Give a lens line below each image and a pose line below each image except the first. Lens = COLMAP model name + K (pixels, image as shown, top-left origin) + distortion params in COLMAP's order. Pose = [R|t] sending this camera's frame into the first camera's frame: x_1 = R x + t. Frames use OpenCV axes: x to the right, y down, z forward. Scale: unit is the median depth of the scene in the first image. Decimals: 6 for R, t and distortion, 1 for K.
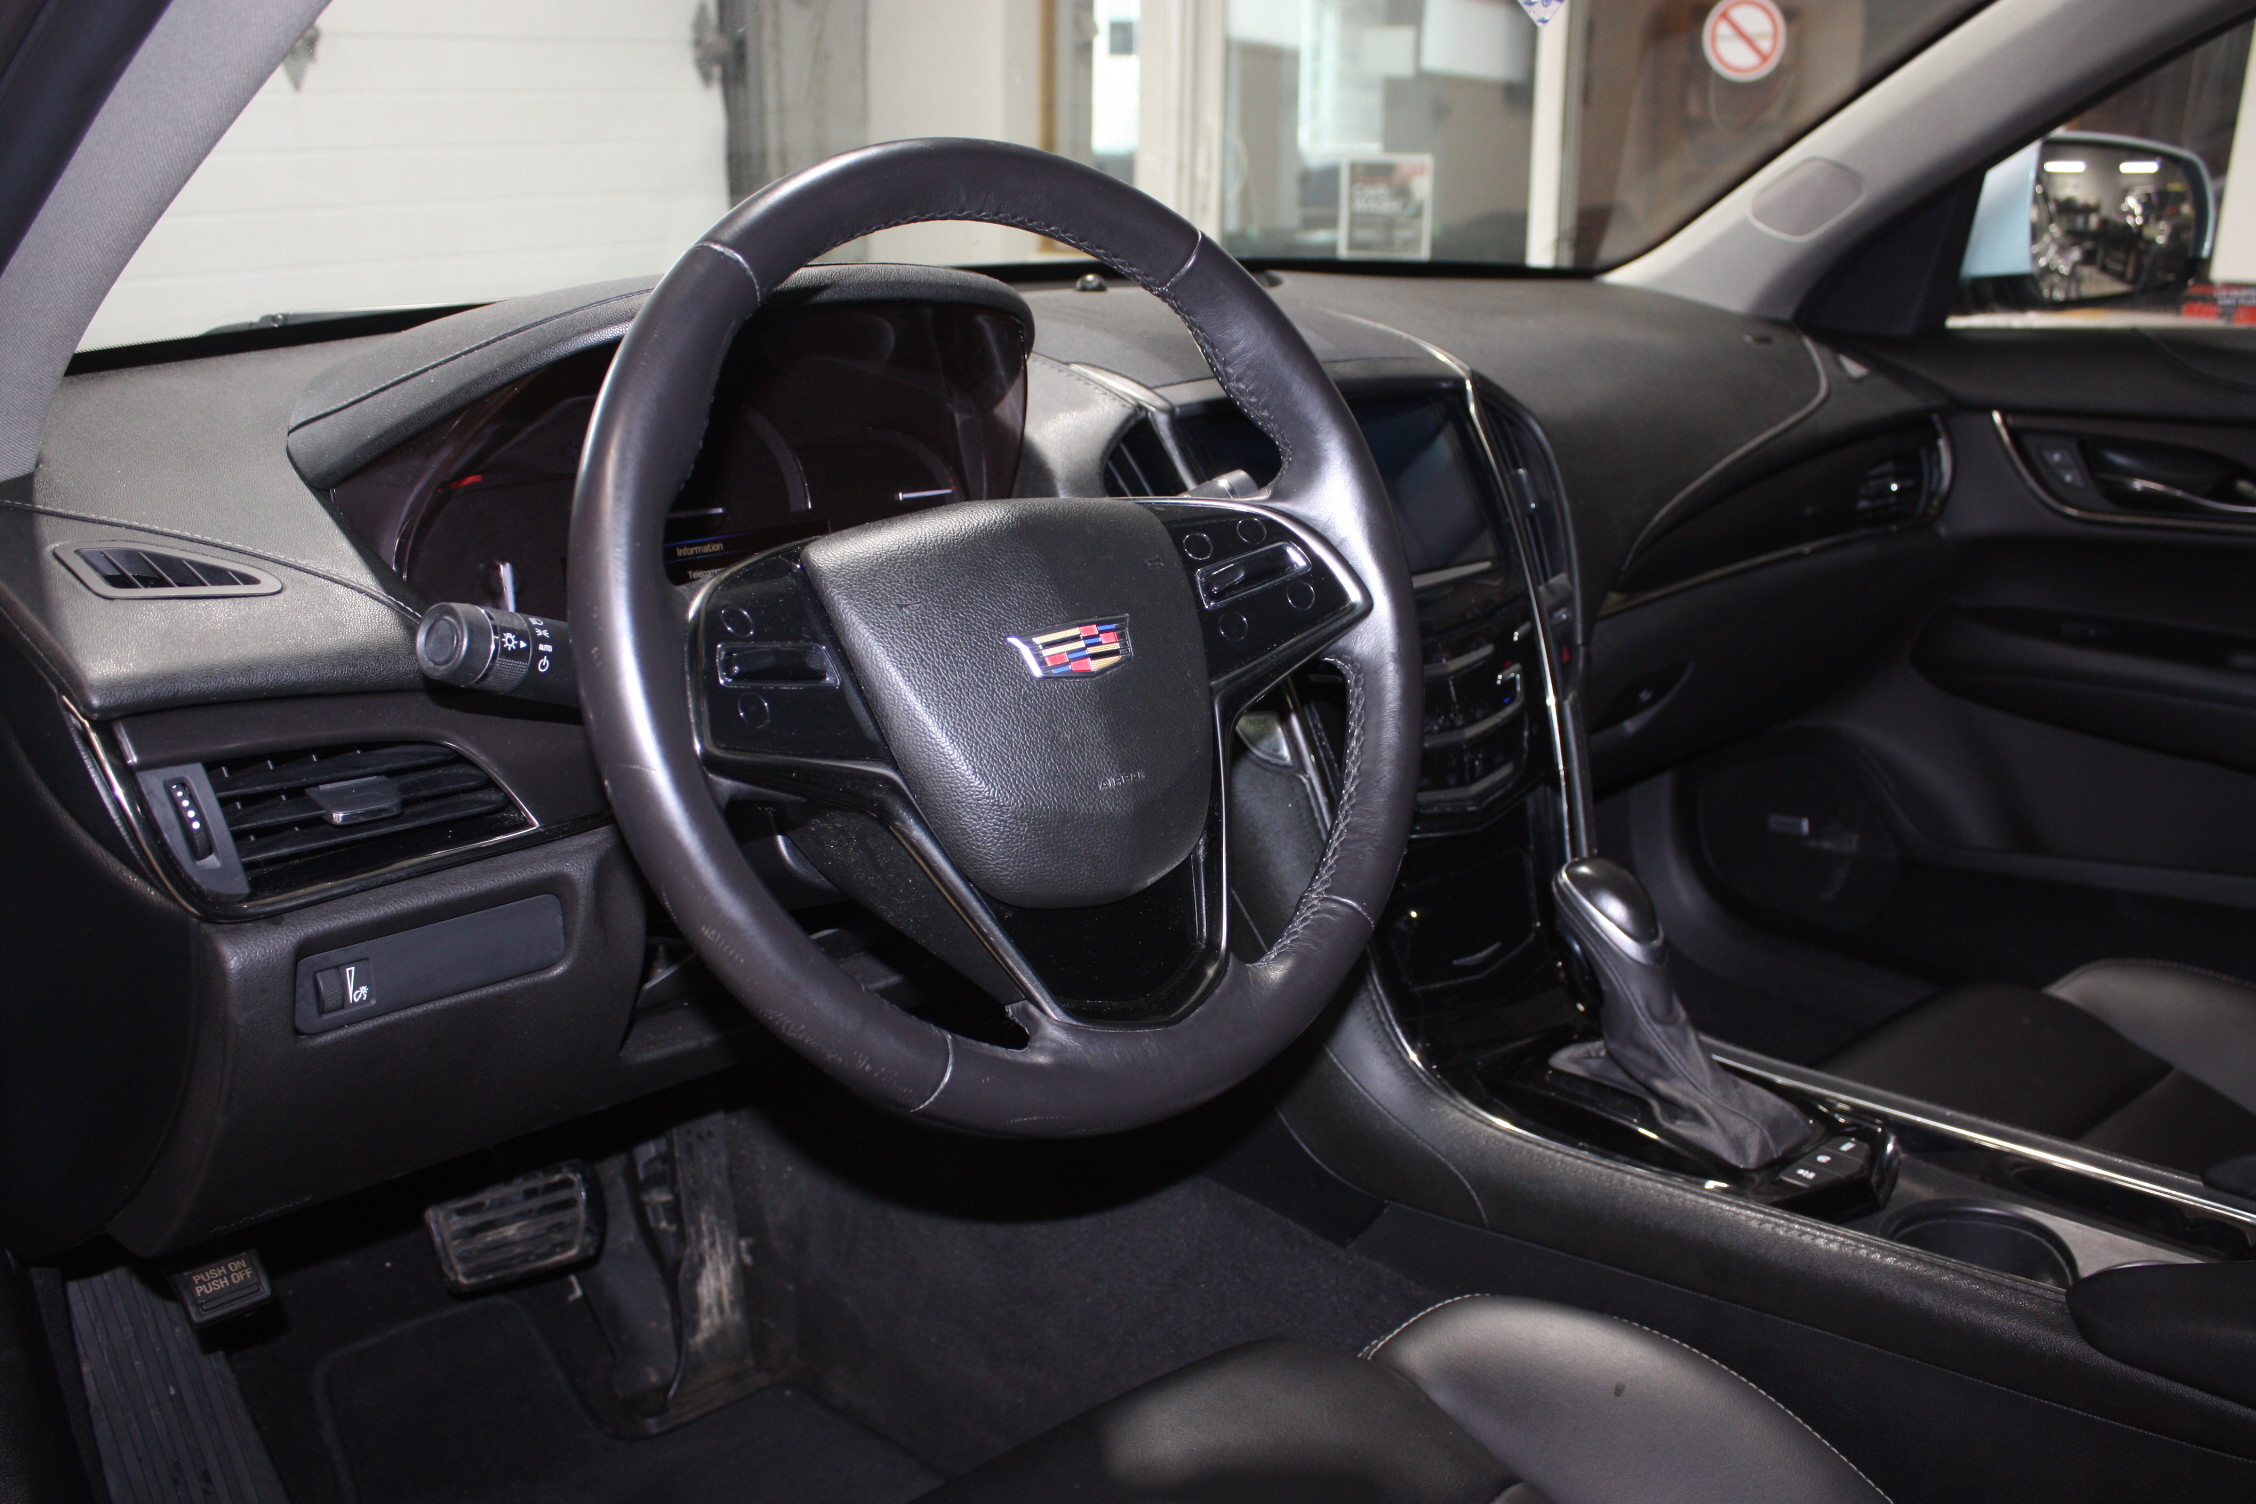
lens RADIAL K [[1676.9, 0, 1126.3], [0, 1676.9, 795.7], [0, 0, 1]] dist [-0.120133, 0.058808]
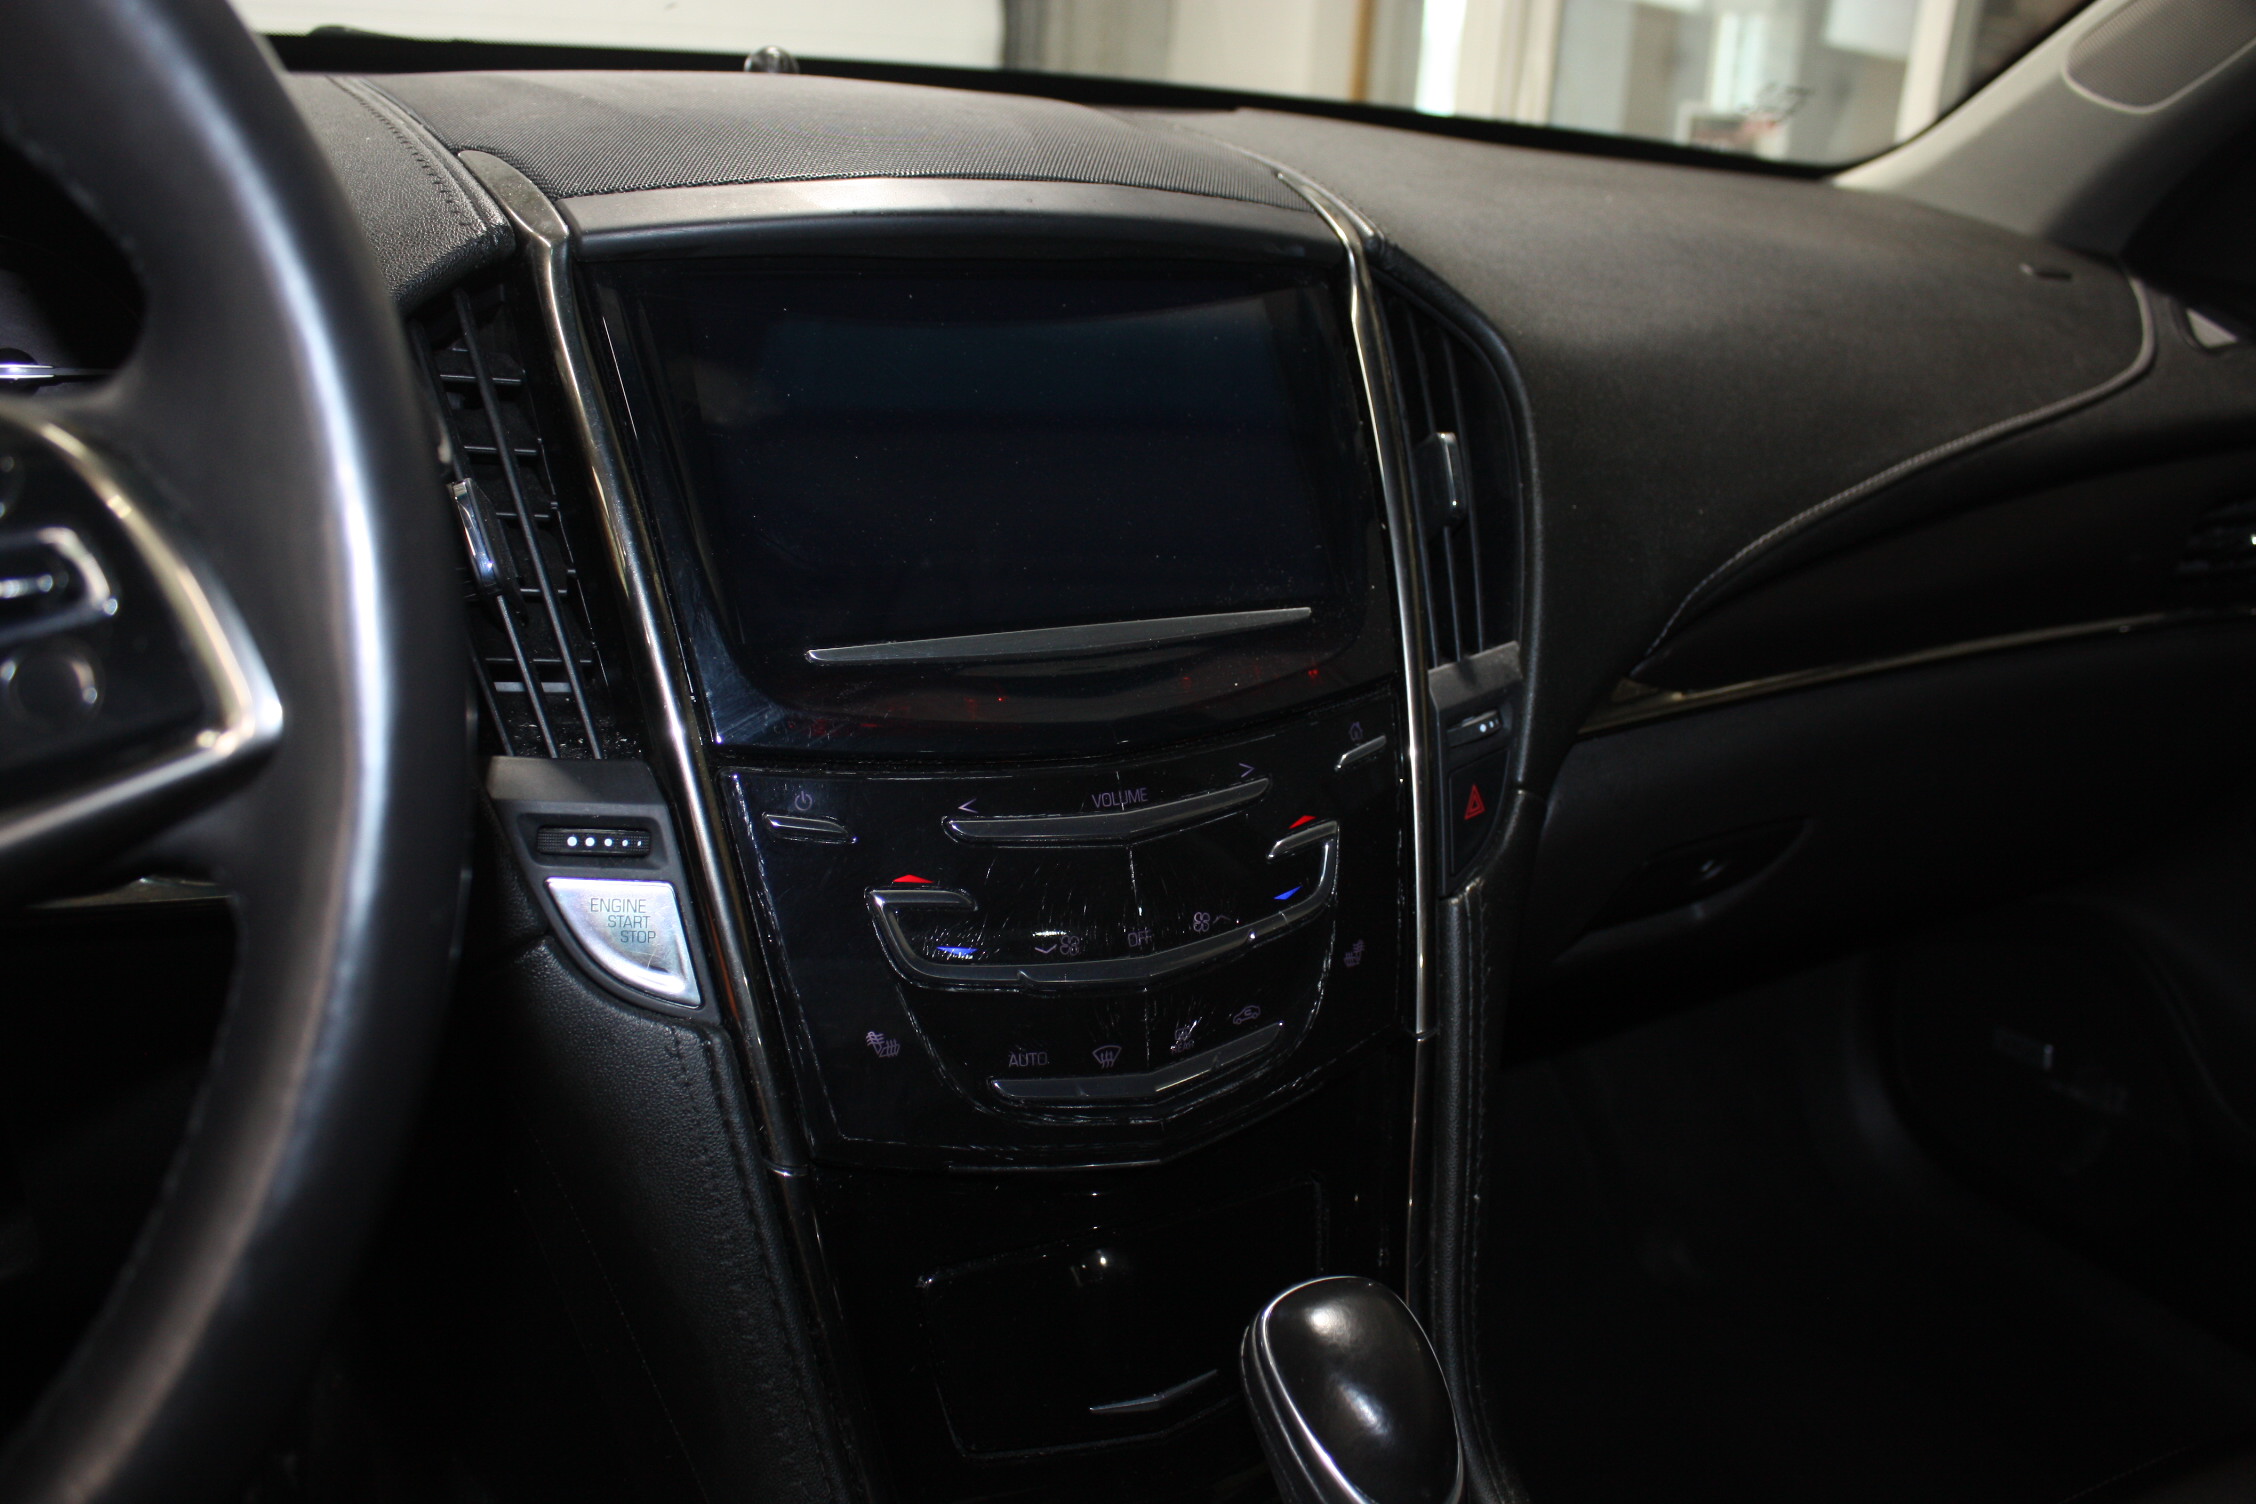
lens RADIAL K [[1676.9, 0, 1126.3], [0, 1676.9, 795.7], [0, 0, 1]] dist [-0.120133, 0.058808]
pose [[0.975427, 0.123816, -0.182239, 0.219529], [-0.120637, 0.992288, 0.028472, -0.076998], [0.184359, -0.005787, 0.982842, 0.418444]]
